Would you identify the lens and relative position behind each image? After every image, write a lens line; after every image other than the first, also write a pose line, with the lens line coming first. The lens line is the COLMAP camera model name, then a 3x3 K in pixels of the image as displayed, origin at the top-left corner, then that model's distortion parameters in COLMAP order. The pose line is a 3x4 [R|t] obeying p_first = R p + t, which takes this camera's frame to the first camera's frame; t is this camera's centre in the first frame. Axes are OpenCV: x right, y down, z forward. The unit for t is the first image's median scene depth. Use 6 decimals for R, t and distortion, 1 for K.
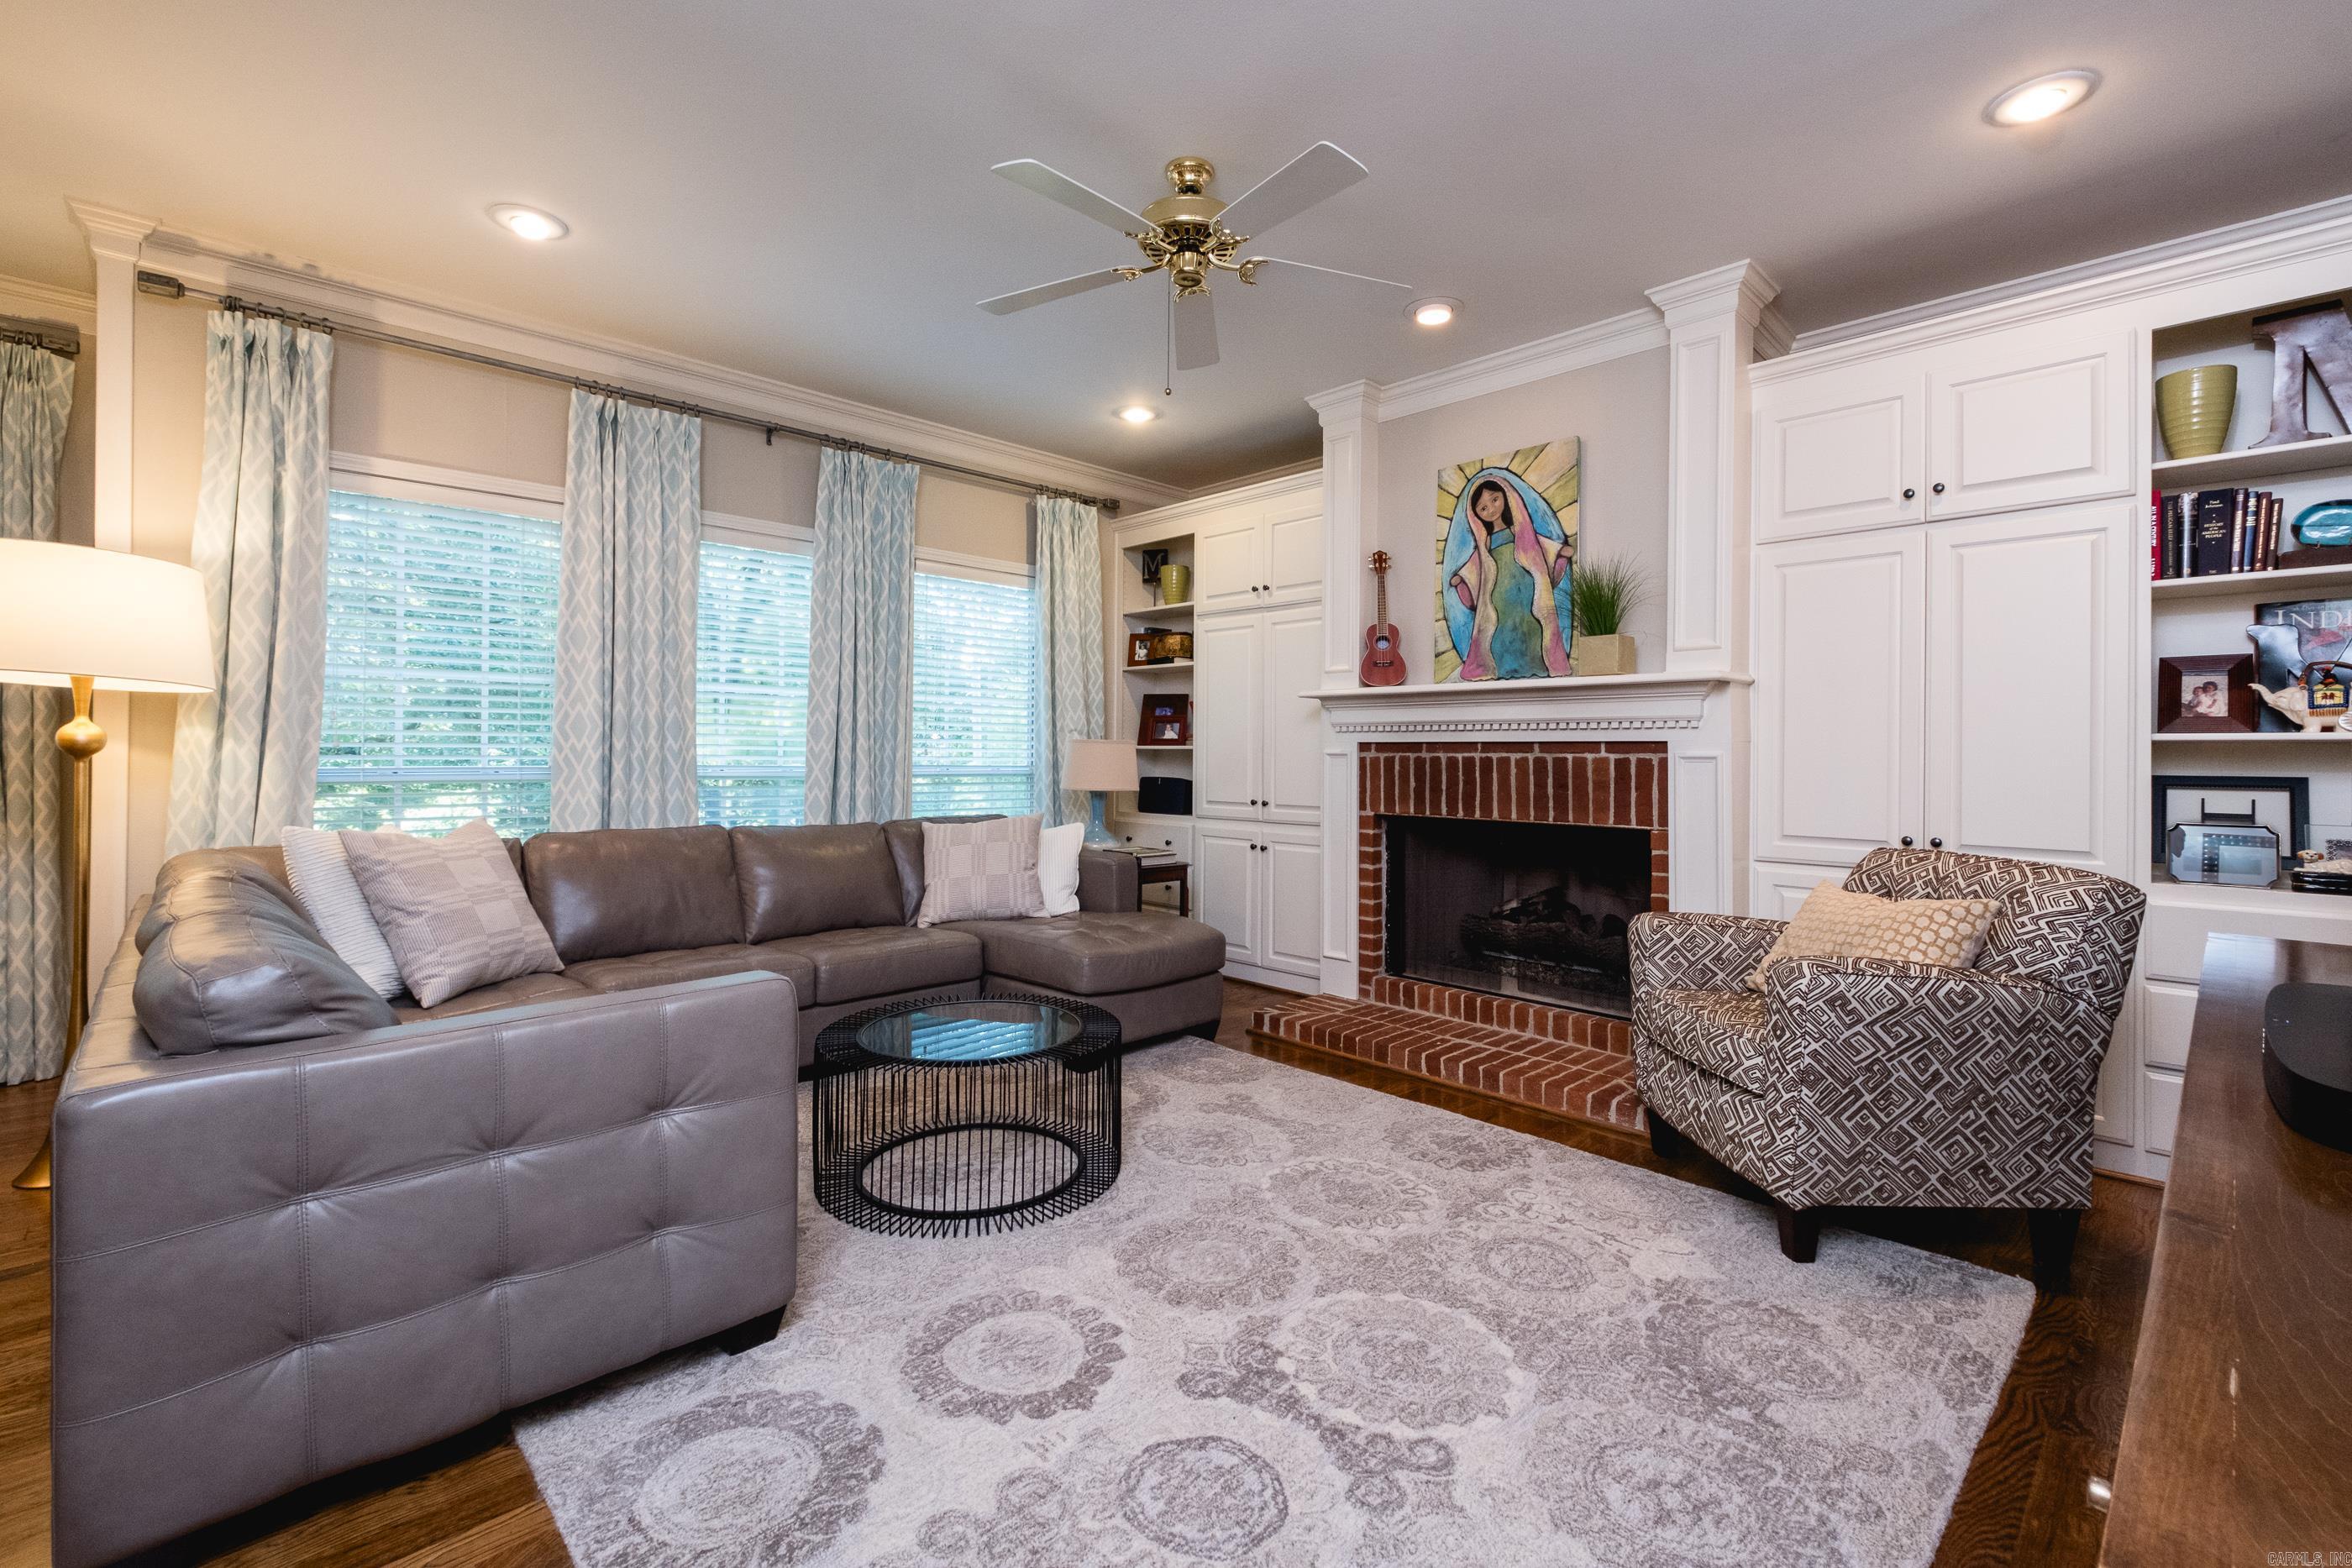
lens RADIAL K [[1019.6, 0, 1180.2], [0, 1019.6, 747.5], [0, 0, 1]] dist [0.000739, -0.000696]
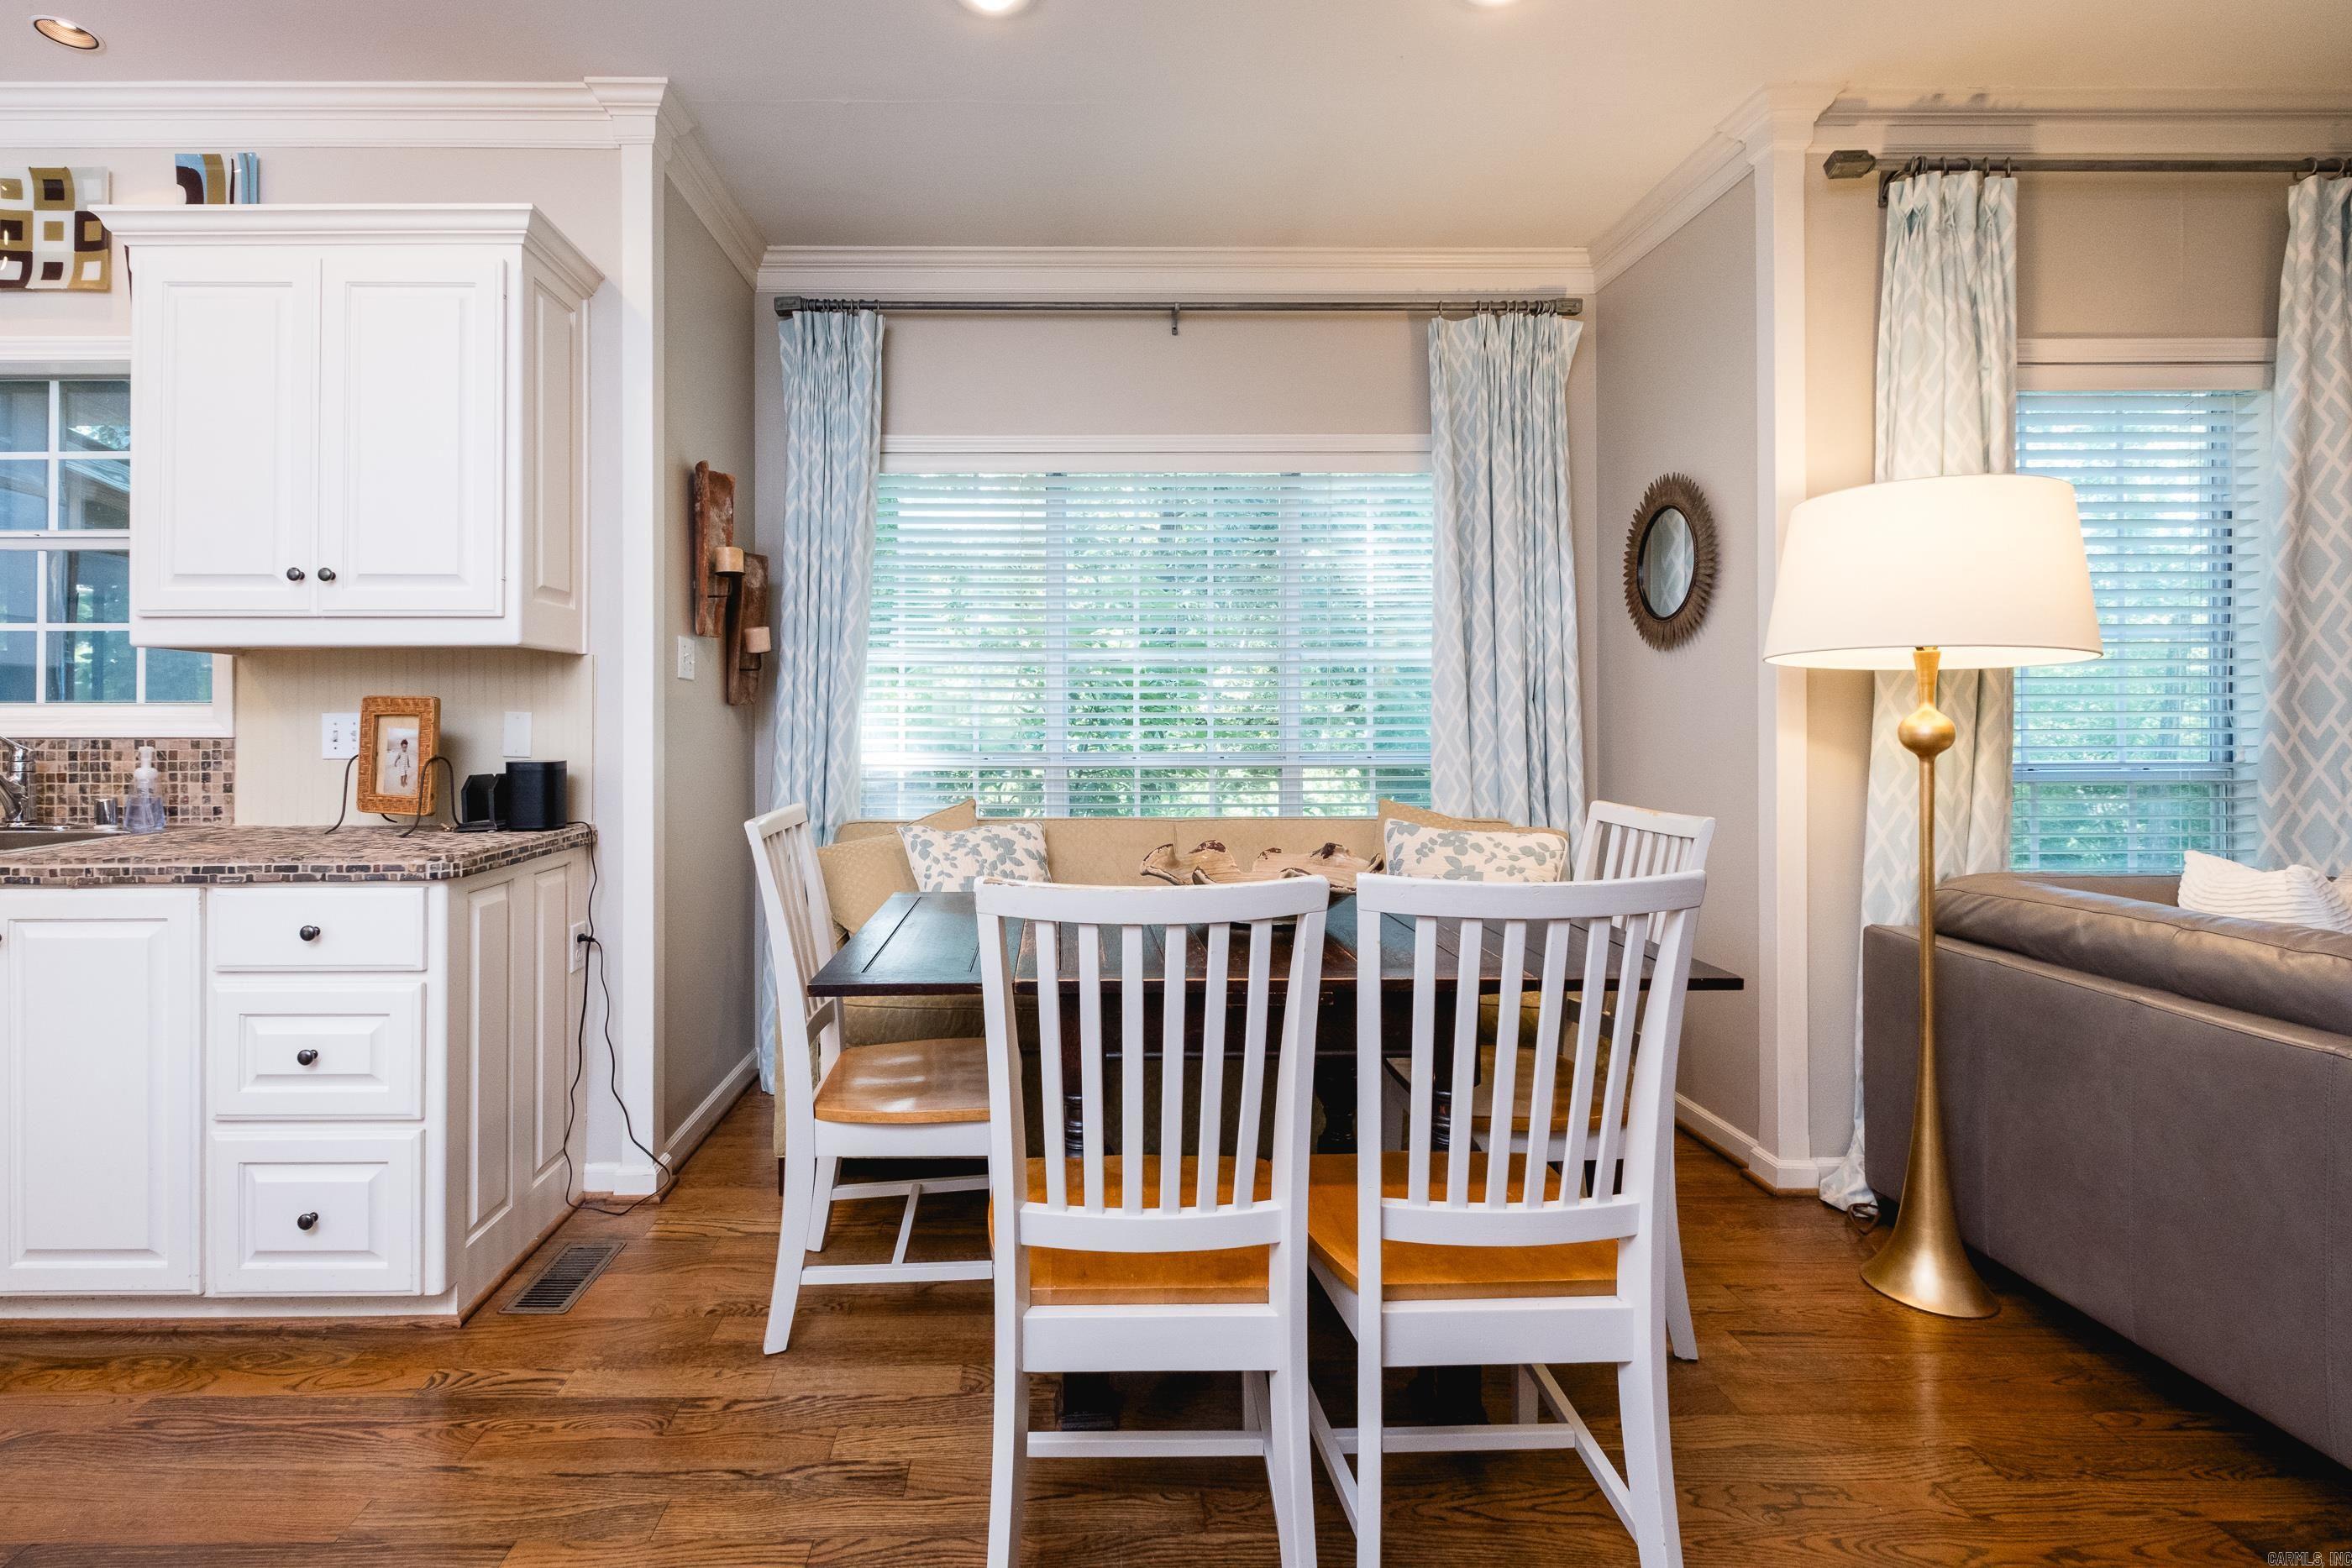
lens RADIAL K [[1019.6, 0, 1108.8], [0, 1019.6, 732.7], [0, 0, 1]] dist [0.000739, -0.000696]
pose [[0.739163, -0.003842, -0.673516, -0.757639], [0.014097, 0.999853, 0.009767, -0.018860], [0.673379, -0.016714, 0.739108, 0.020181]]
